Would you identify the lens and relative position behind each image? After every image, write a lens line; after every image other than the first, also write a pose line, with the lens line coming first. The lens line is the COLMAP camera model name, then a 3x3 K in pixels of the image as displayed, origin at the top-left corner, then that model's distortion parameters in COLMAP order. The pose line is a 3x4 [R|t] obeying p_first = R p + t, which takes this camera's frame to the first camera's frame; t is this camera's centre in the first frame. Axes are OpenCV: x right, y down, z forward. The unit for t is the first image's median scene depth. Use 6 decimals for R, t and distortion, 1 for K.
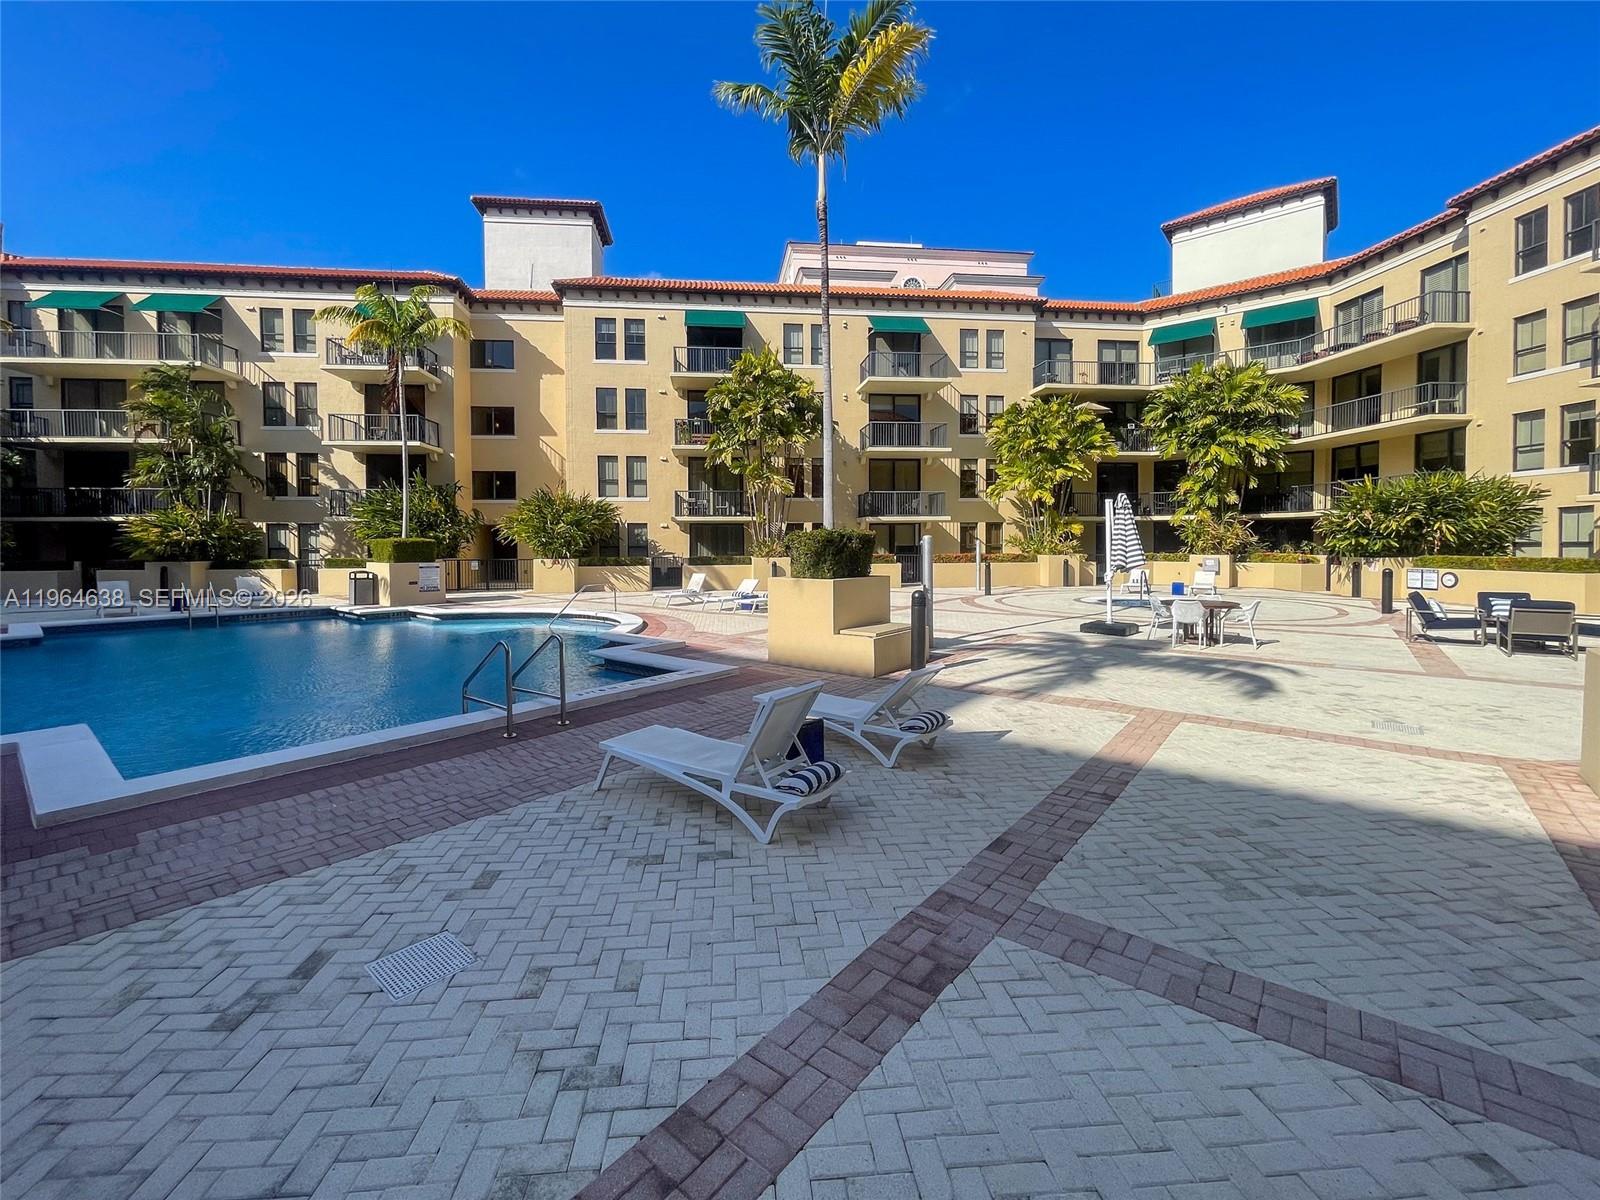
lens RADIAL K [[625.0, 0, 831.5], [0, 625.0, 560.8], [0, 0, 1]] dist [-0.000563, -0.000502]
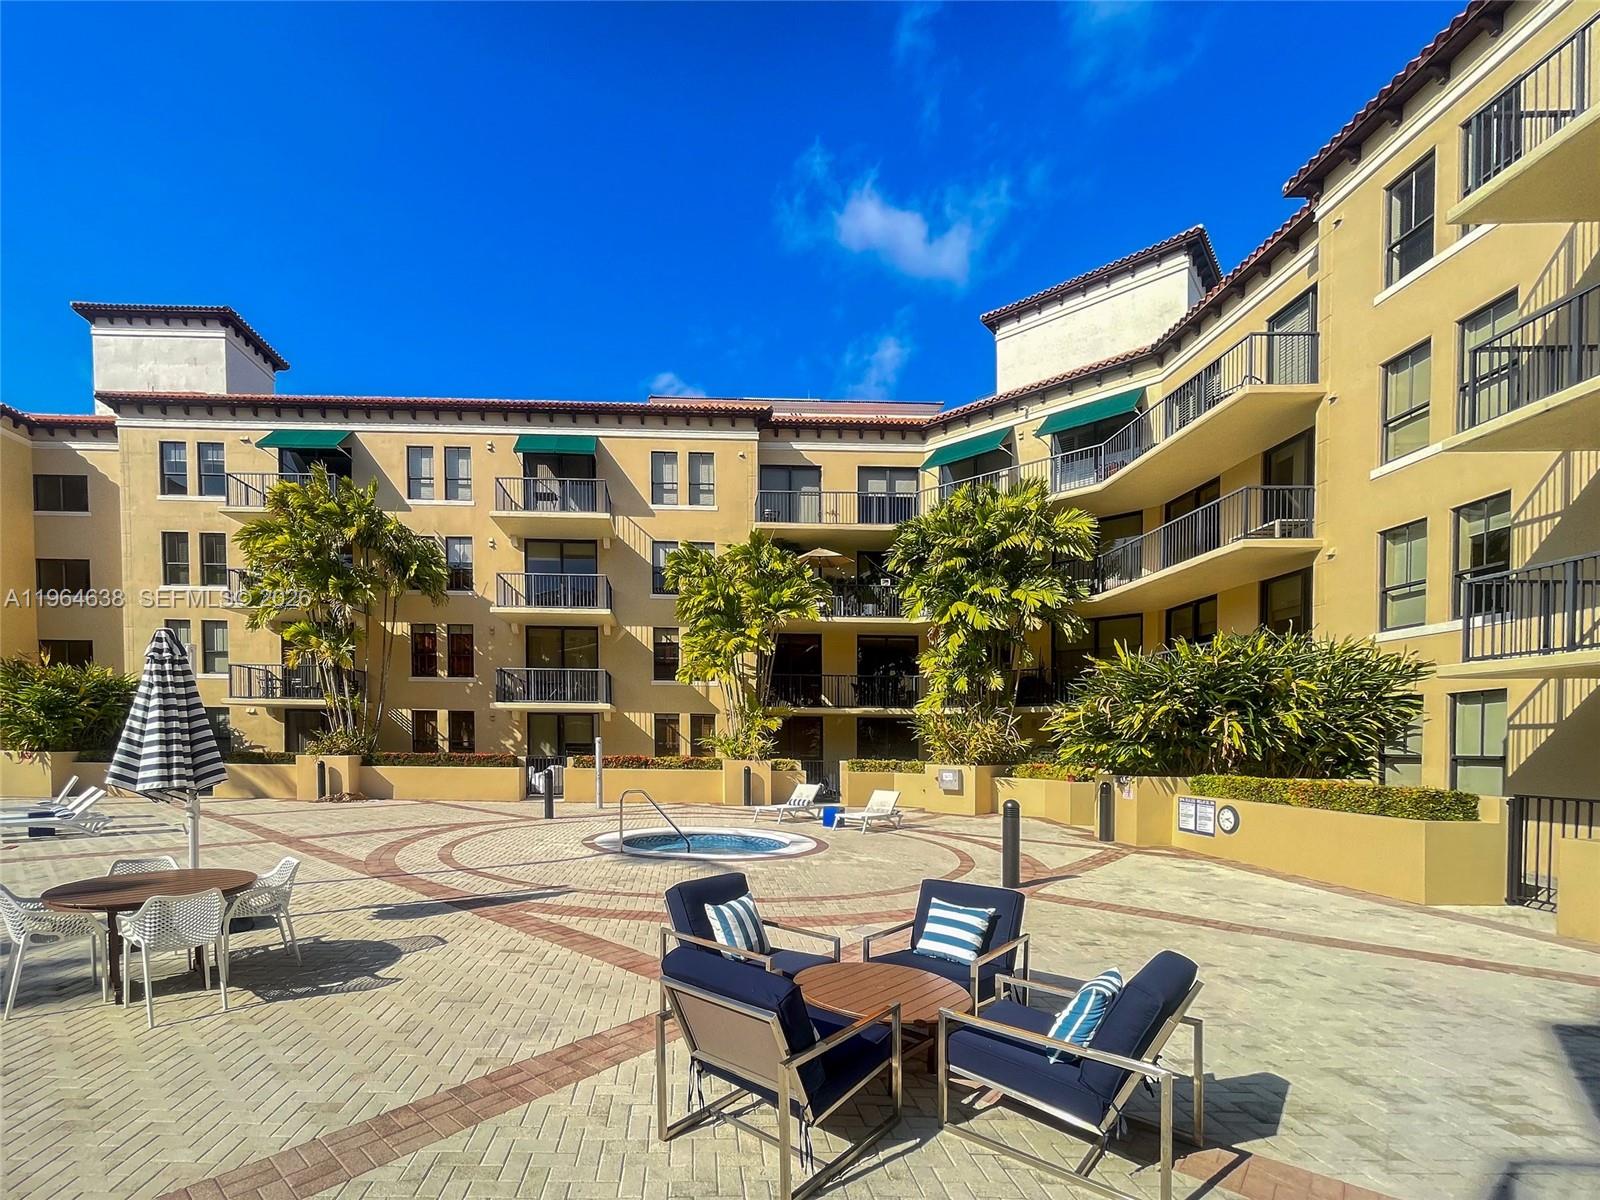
lens RADIAL K [[678.7, 0, 718.0], [0, 678.7, 753.5], [0, 0, 1]] dist [0.001516, 0.000210]
pose [[0.995019, 0.021129, -0.097425, 0.399050], [-0.022348, 0.999685, -0.011433, -0.007672], [0.097153, 0.013553, 0.995177, 0.232646]]
